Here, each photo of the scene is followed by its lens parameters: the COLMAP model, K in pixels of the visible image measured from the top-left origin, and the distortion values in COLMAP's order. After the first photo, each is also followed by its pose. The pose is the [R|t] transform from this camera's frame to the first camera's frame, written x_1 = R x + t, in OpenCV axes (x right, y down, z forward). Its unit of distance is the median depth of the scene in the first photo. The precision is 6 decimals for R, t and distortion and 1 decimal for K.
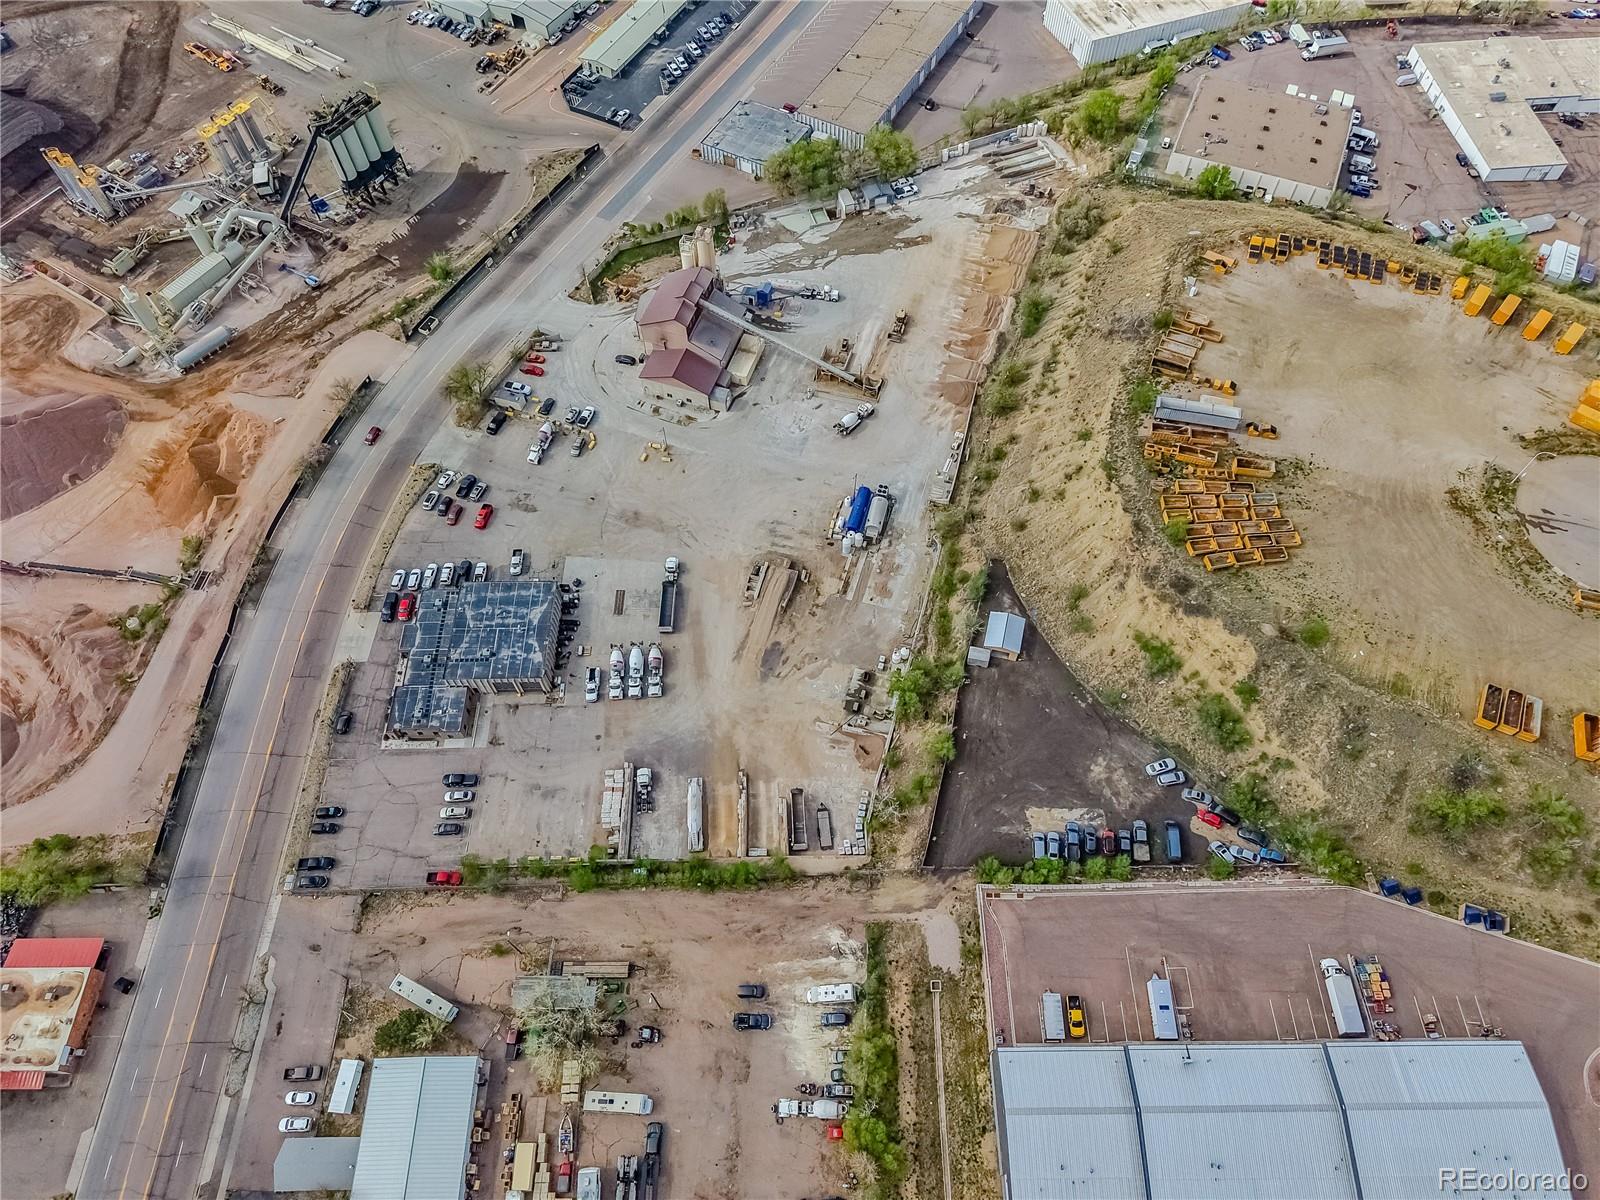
lens RADIAL K [[1071.3, 0, 805.7], [0, 1071.3, 591.7], [0, 0, 1]] dist [0.025798, -0.028626]
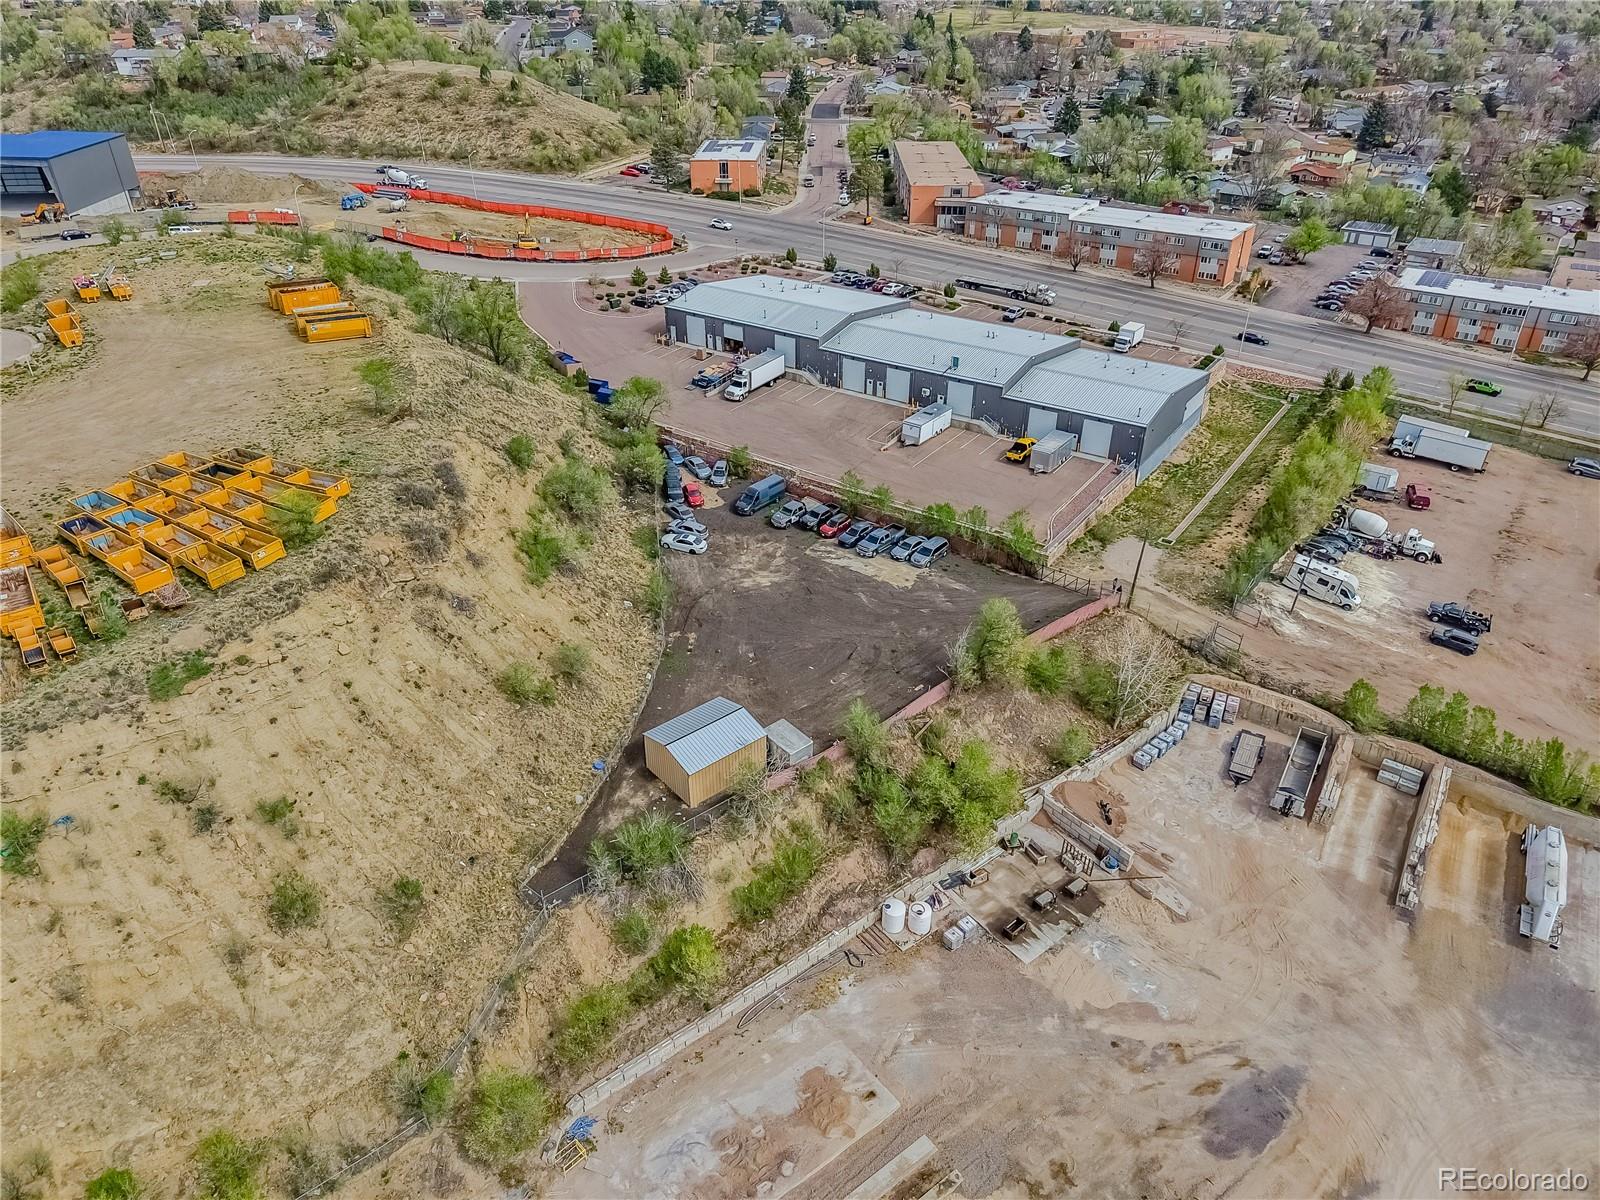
lens RADIAL K [[1071.3, 0, 800.4], [0, 1071.3, 590.8], [0, 0, 1]] dist [0.025798, -0.028626]
pose [[-0.815356, -0.289130, 0.501596, -0.043109], [0.500343, 0.084007, 0.861742, -0.327913], [-0.291293, 0.953597, 0.076169, 0.942165]]
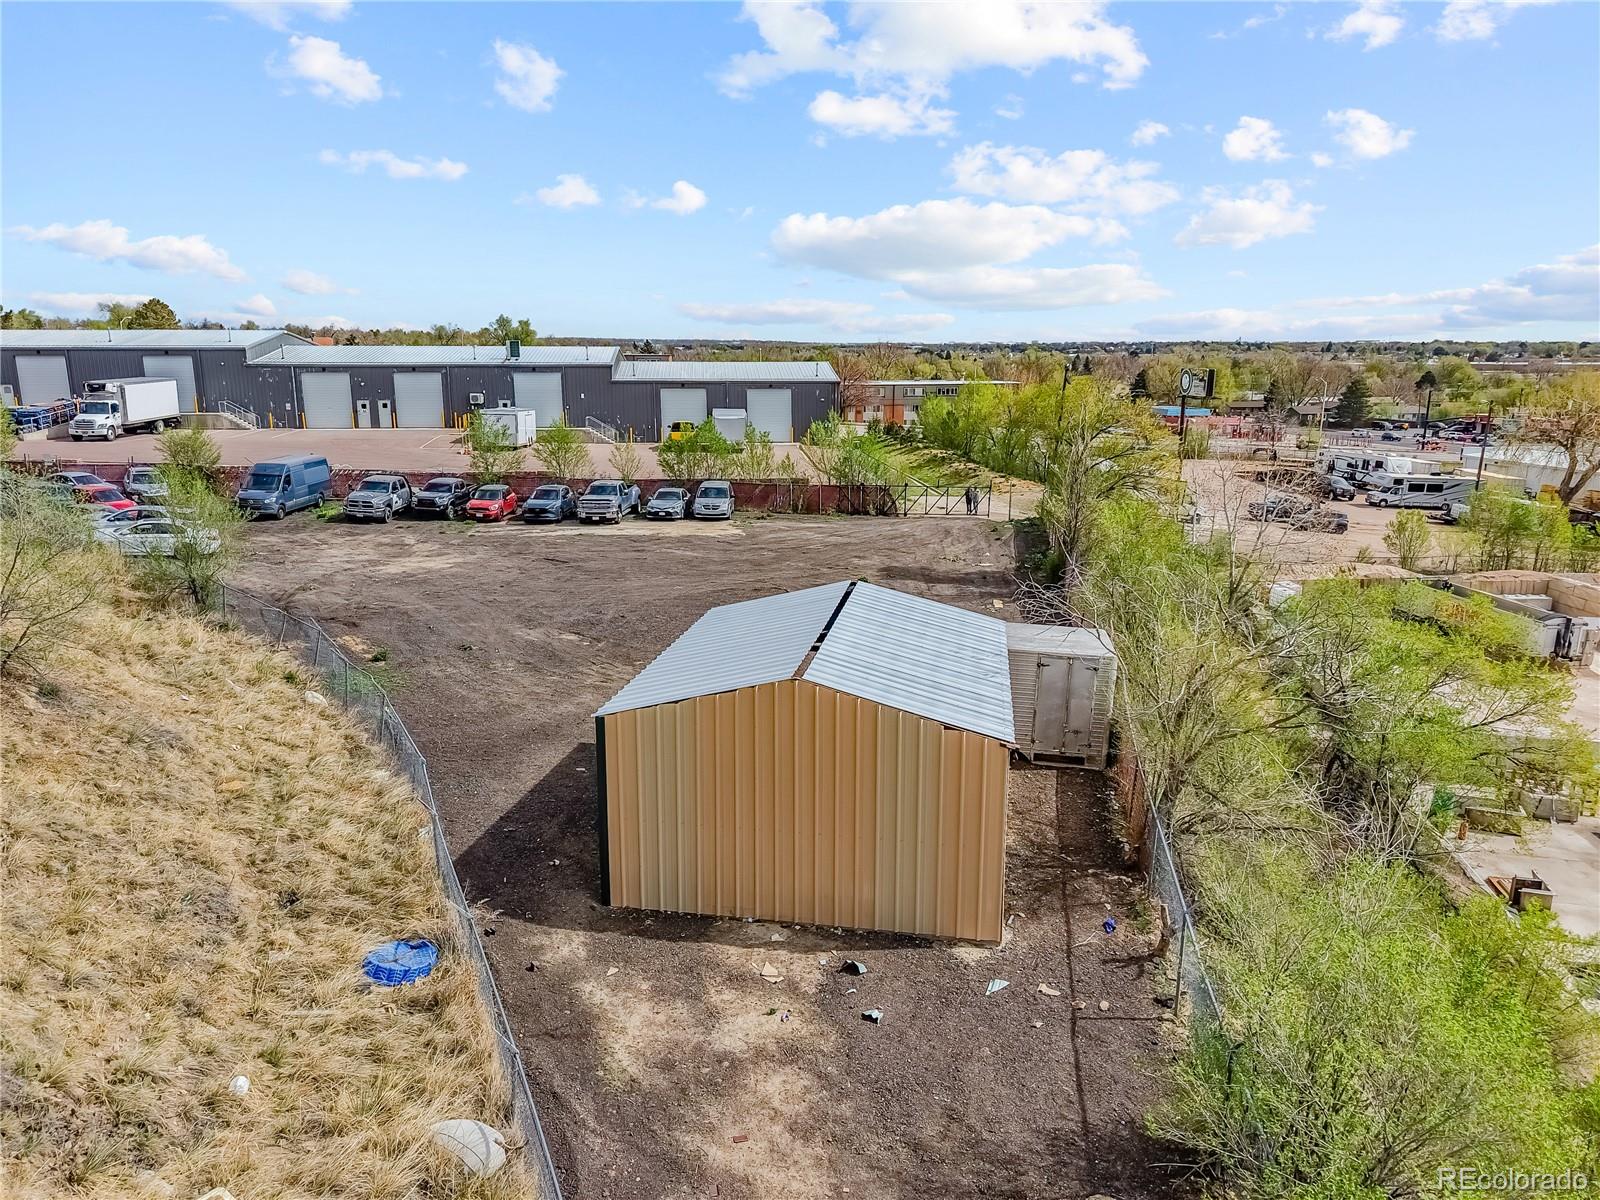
lens RADIAL K [[1071.3, 0, 800.5], [0, 1071.3, 598.7], [0, 0, 1]] dist [0.025798, -0.028626]
pose [[-0.996393, 0.020429, -0.082361, 0.205603], [-0.071655, 0.317371, 0.945591, -0.060454], [0.045456, 0.948082, -0.314762, 1.070827]]
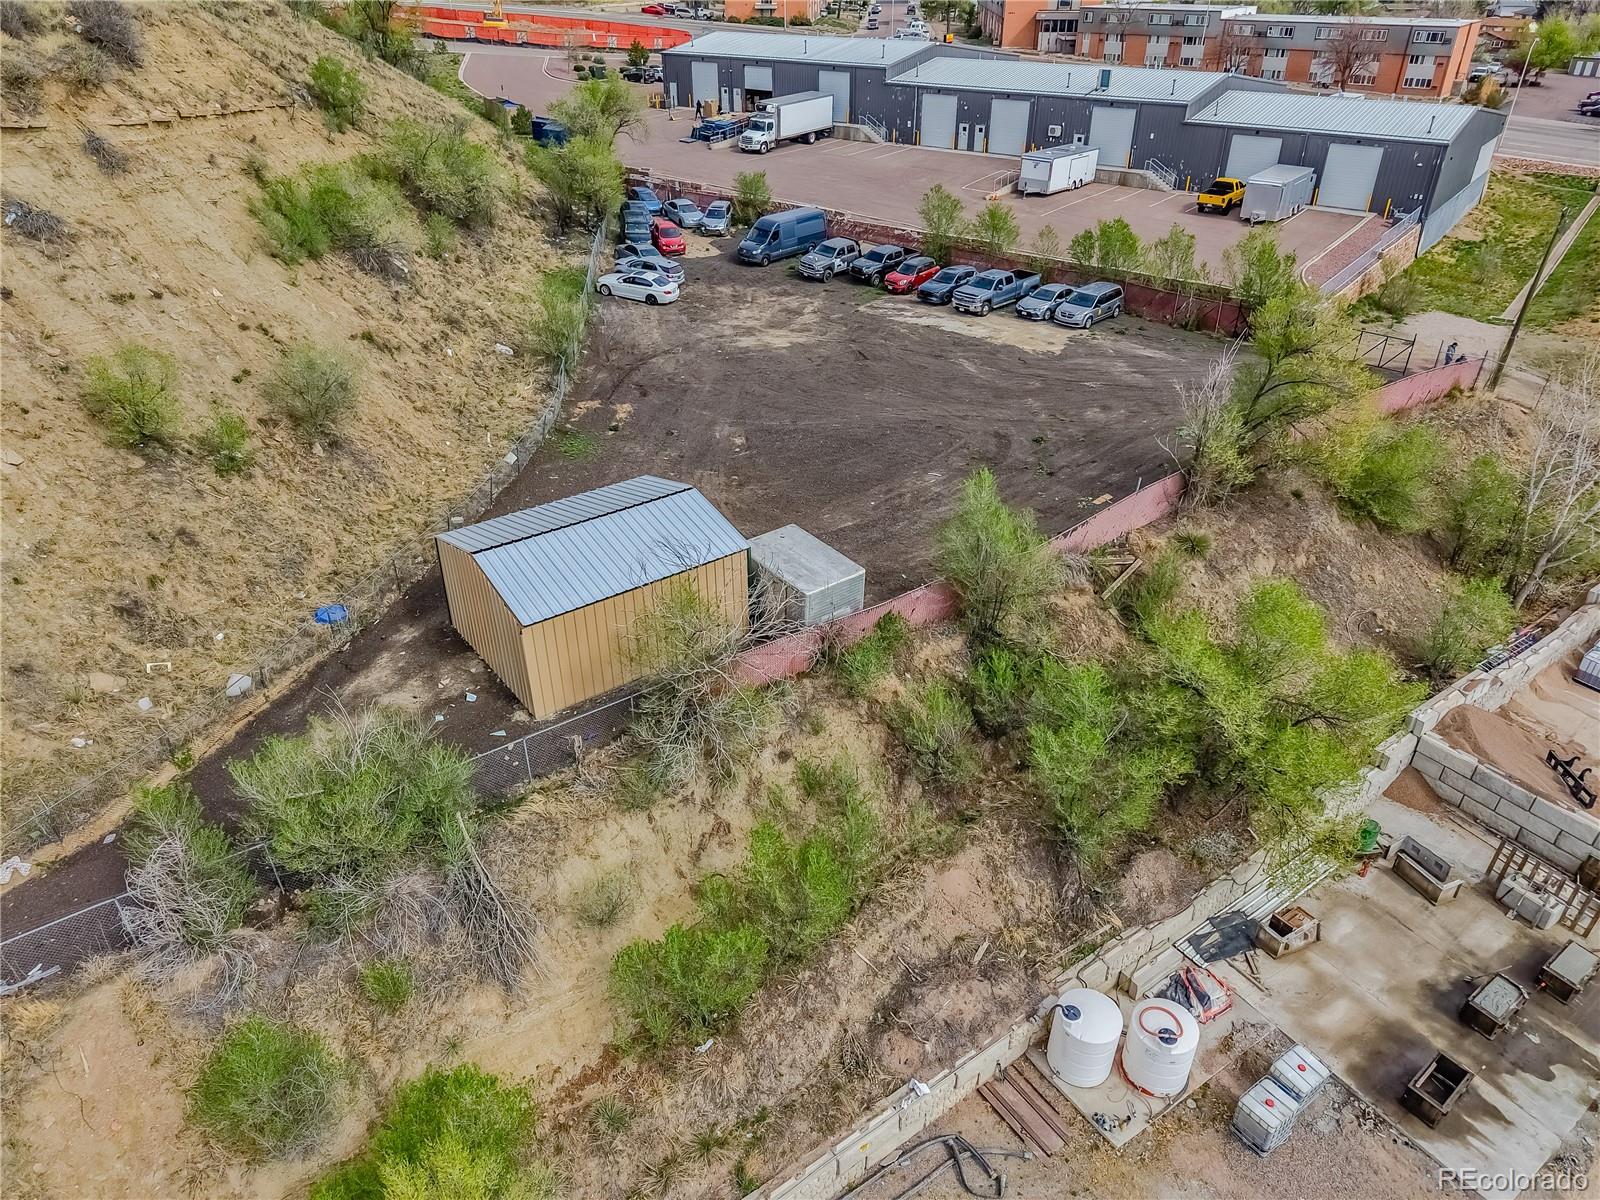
lens RADIAL K [[1071.3, 0, 803.7], [0, 1071.3, 599.1], [0, 0, 1]] dist [0.025798, -0.028626]
pose [[-0.785770, -0.315387, 0.532068, 0.071561], [0.533049, 0.091023, 0.841174, -0.087923], [-0.313725, 0.944588, 0.096594, 1.025492]]
